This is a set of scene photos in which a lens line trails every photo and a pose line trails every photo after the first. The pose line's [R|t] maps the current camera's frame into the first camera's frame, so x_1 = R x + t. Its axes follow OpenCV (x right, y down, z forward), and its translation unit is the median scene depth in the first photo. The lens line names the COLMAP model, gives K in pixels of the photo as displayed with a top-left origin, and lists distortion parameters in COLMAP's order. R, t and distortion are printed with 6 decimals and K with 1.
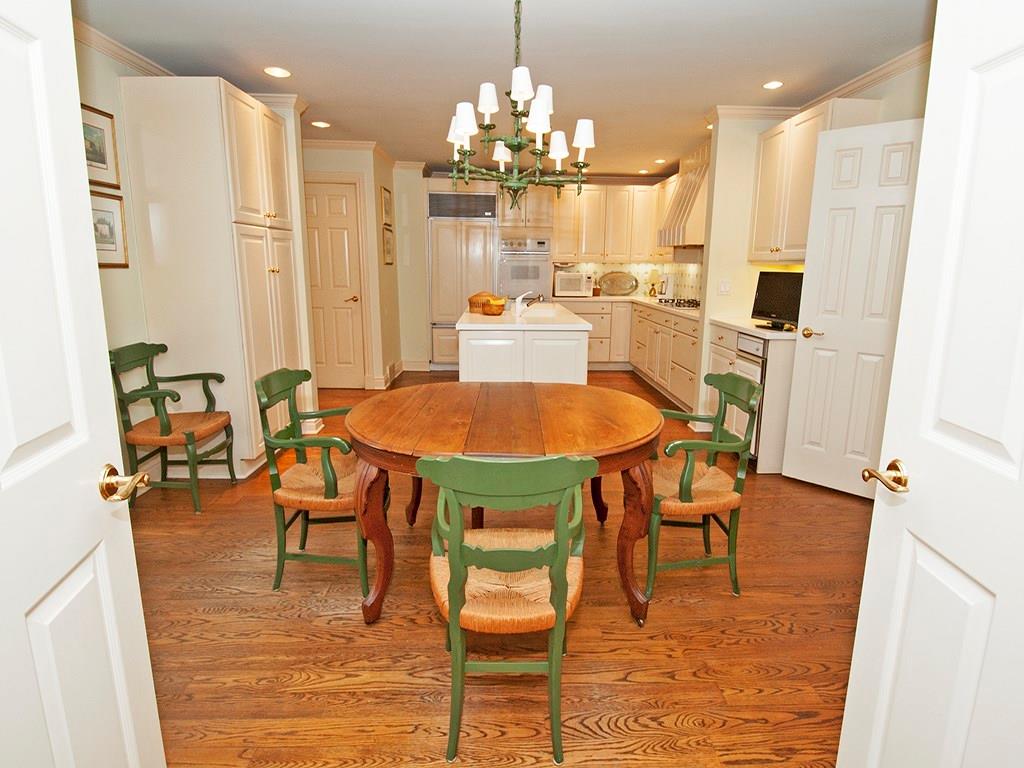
lens RADIAL K [[488.9, 0, 512.0], [0, 488.9, 384.0], [0, 0, 1]] dist [0.017323, 0.000090]
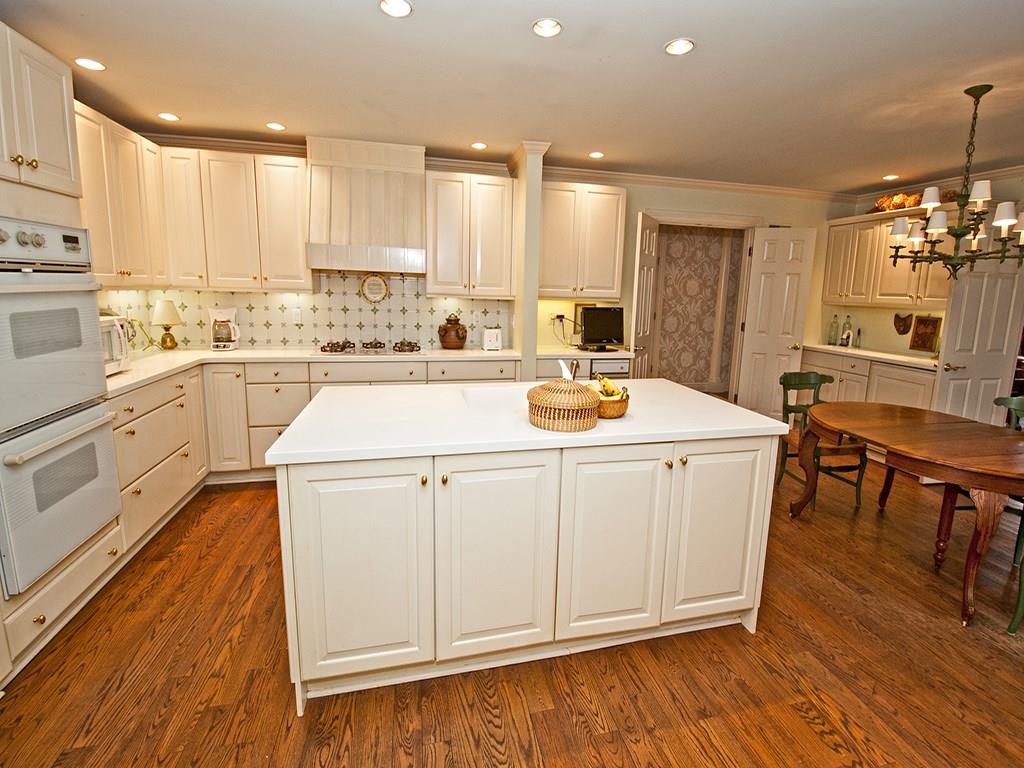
lens RADIAL K [[467.6, 0, 529.2], [0, 467.6, 371.9], [0, 0, 1]] dist [0.001732, -0.012868]
pose [[-0.216793, -0.191342, 0.957282, -0.363978], [0.202971, 0.950339, 0.235920, -0.237855], [-0.954884, 0.245446, -0.167190, 0.865285]]
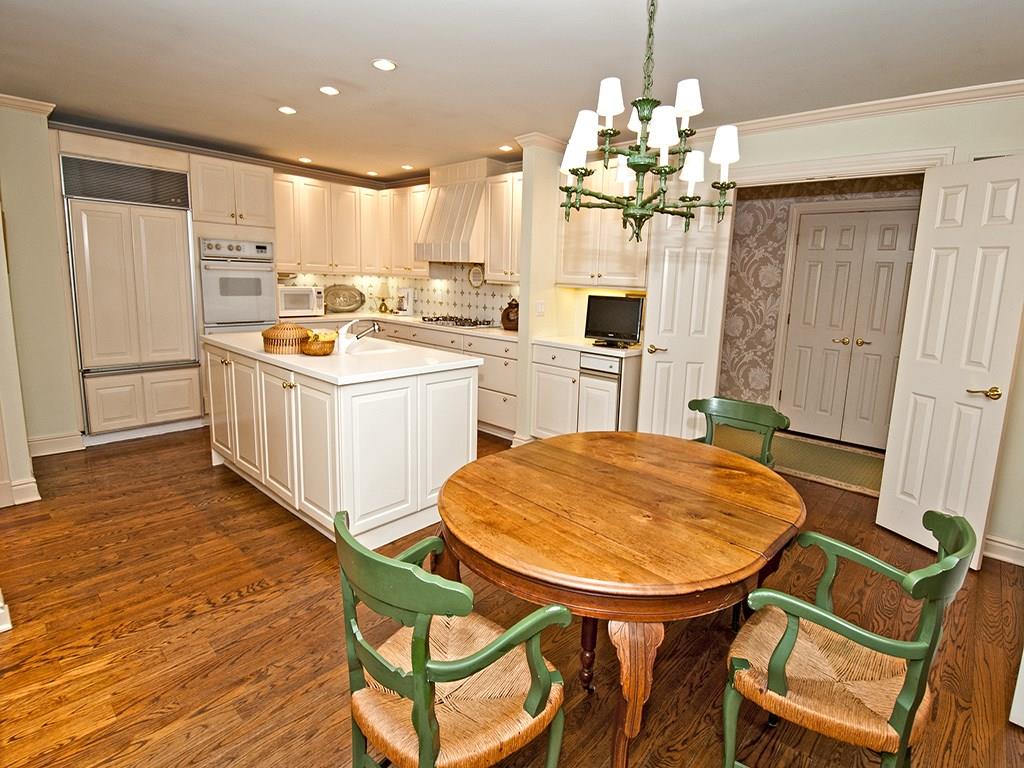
lens RADIAL K [[525.9, 0, 512.0], [0, 525.9, 384.0], [0, 0, 1]] dist [-0.000766, -0.000097]
pose [[0.699094, -0.130367, 0.703045, -0.294027], [0.142286, 0.988939, 0.041894, -0.068842], [-0.700730, 0.070746, 0.709910, 0.198139]]
